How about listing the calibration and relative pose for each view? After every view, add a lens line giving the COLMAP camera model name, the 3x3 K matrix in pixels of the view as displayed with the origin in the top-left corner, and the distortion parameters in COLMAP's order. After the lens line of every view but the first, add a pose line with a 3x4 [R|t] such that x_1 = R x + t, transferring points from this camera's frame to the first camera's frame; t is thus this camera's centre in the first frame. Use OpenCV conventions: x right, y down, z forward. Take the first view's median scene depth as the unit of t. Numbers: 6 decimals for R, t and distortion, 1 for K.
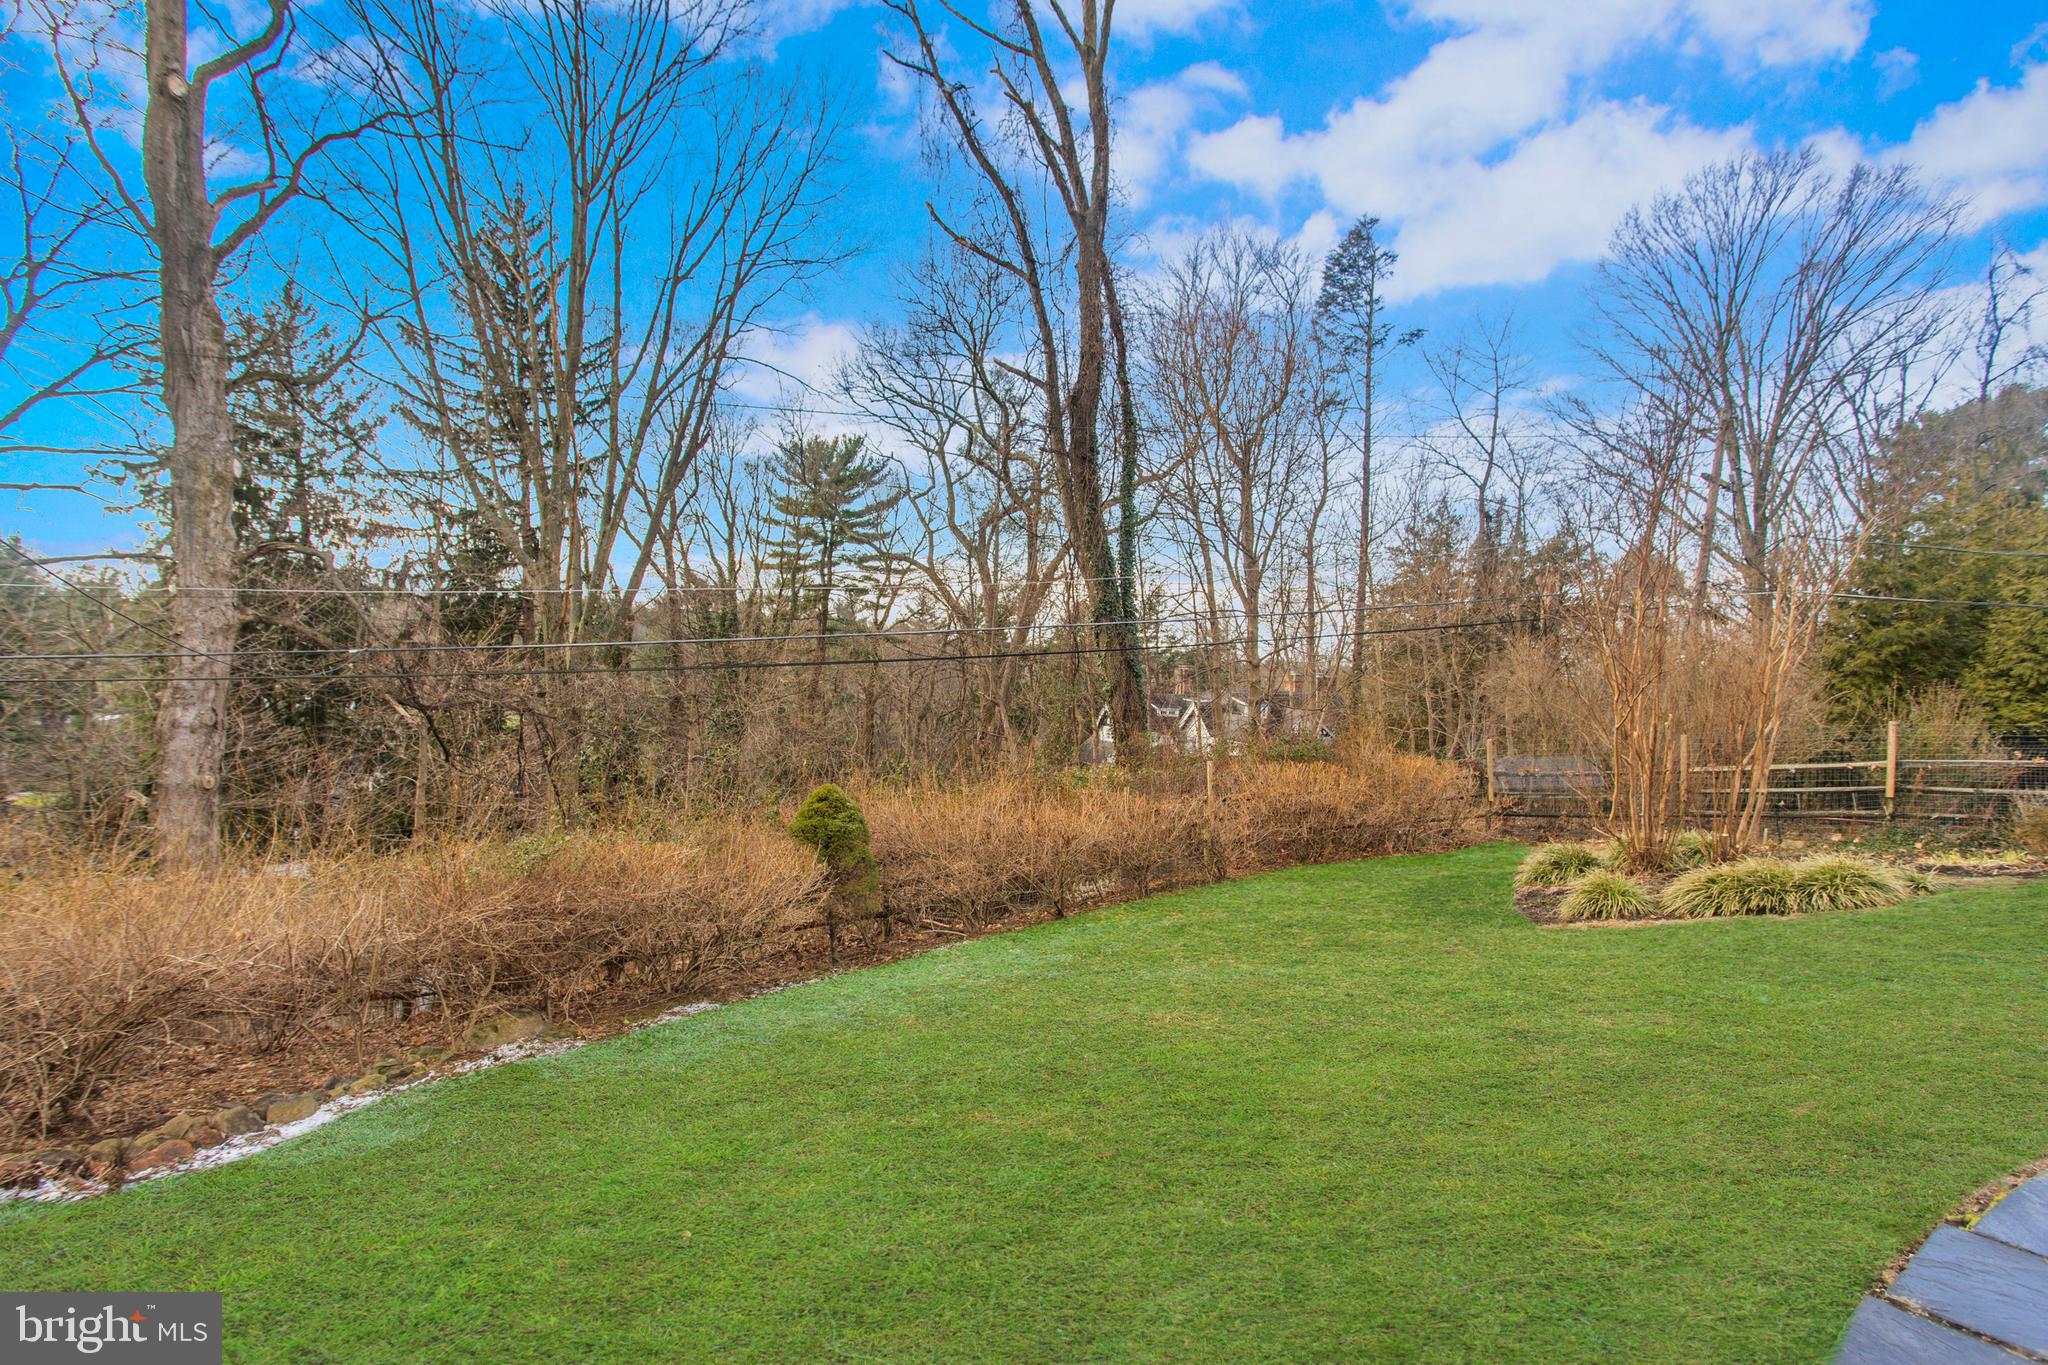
lens RADIAL K [[971.4, 0, 1022.7], [0, 971.4, 688.0], [0, 0, 1]] dist [-0.005983, 0.000783]
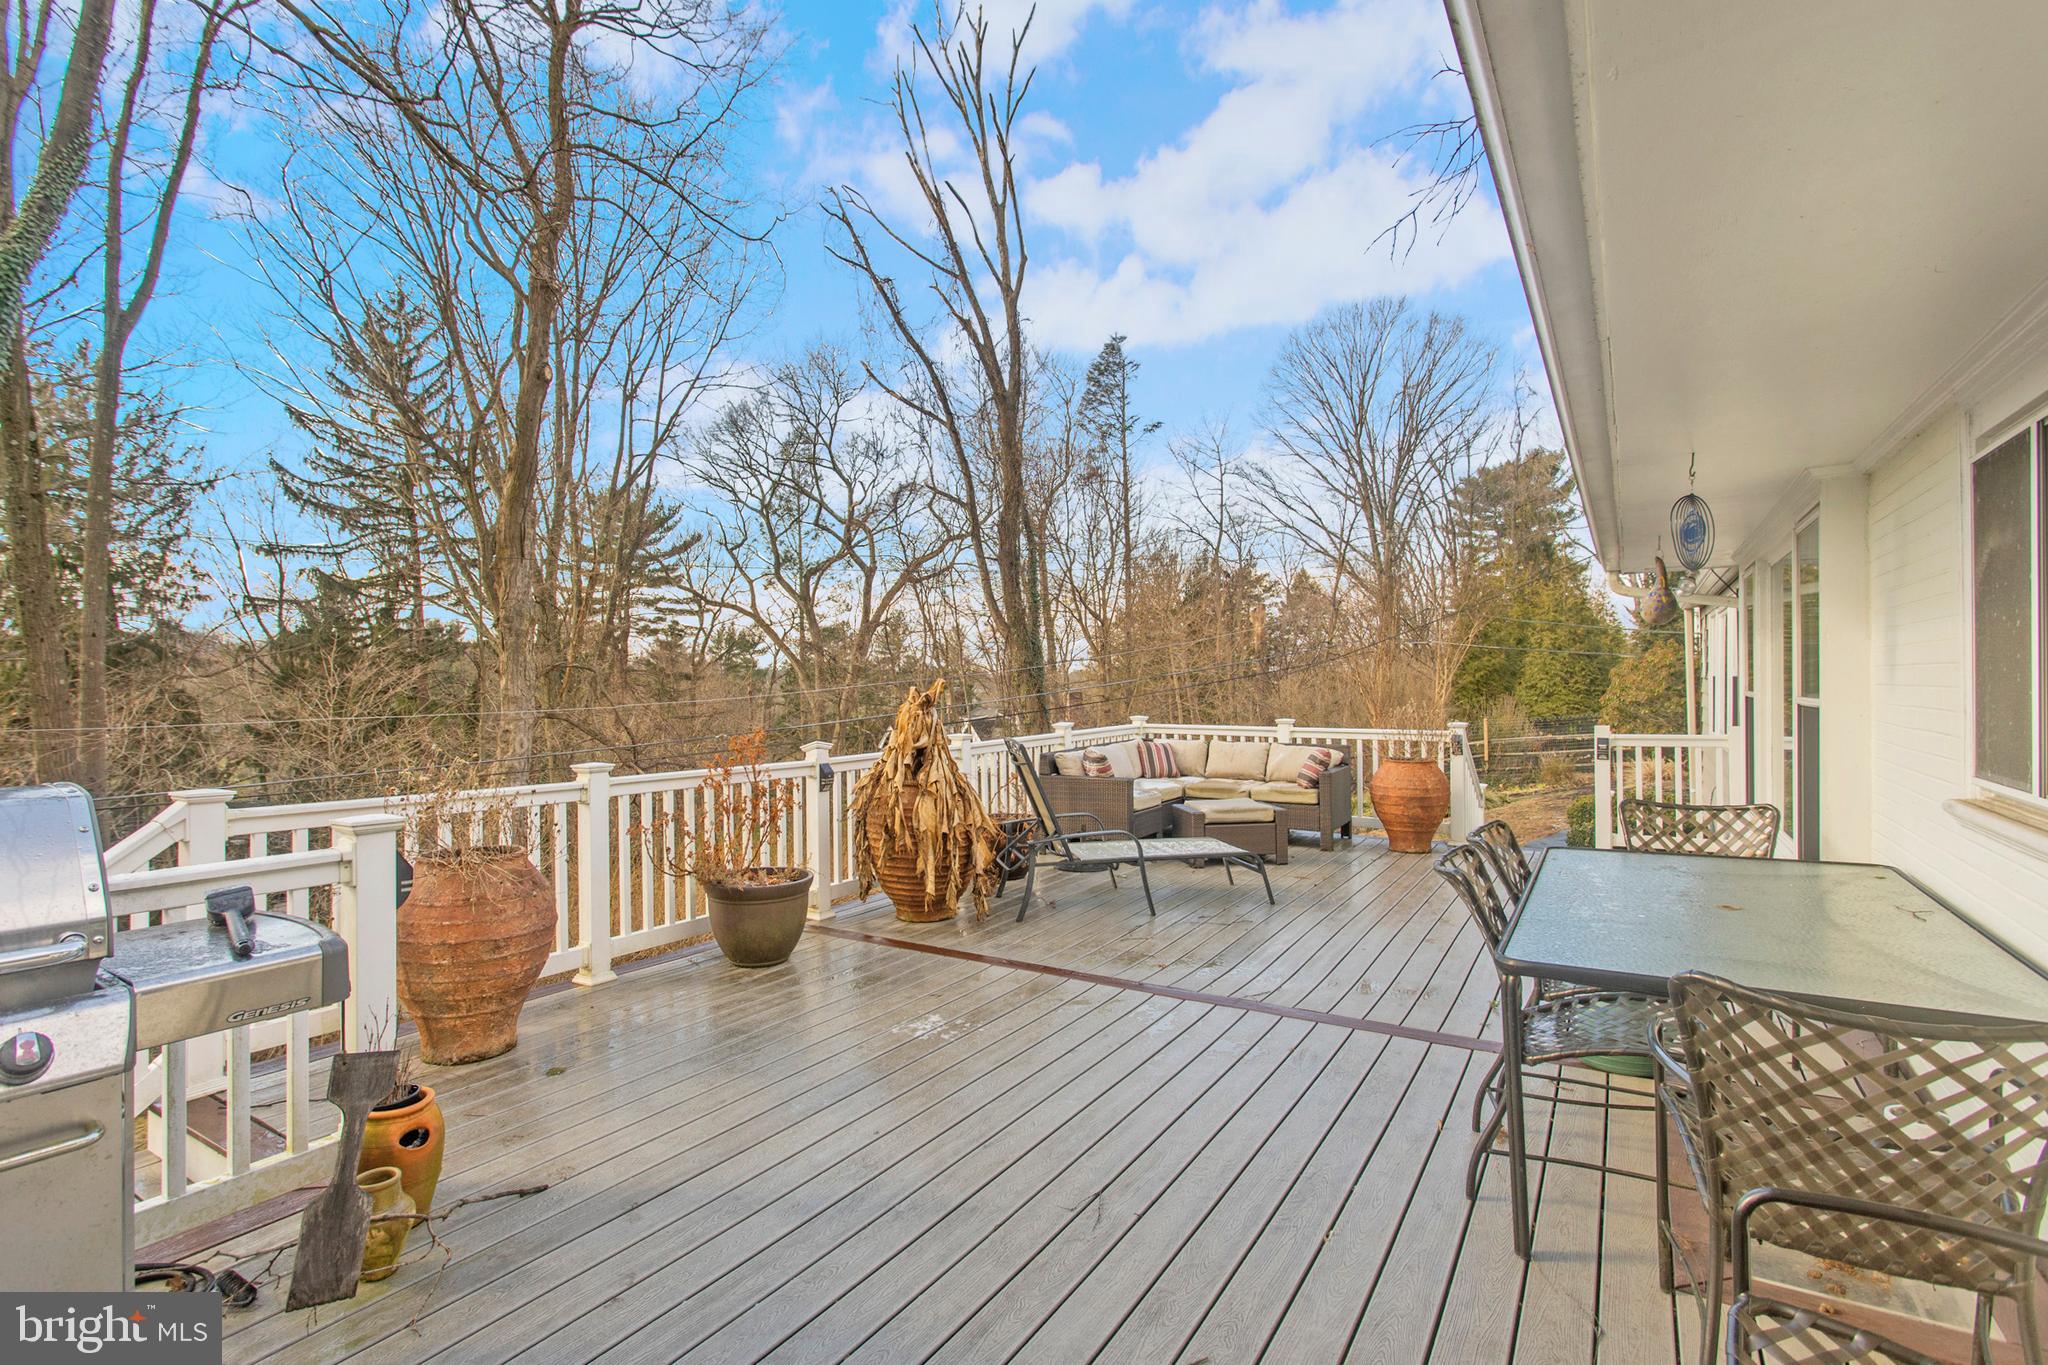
lens RADIAL K [[971.4, 0, 1026.5], [0, 971.4, 680.2], [0, 0, 1]] dist [-0.005983, 0.000783]
pose [[0.953353, -0.046045, 0.298324, -0.155136], [0.052539, 0.998524, -0.013782, -0.019459], [-0.297249, 0.028813, 0.954365, -0.162702]]
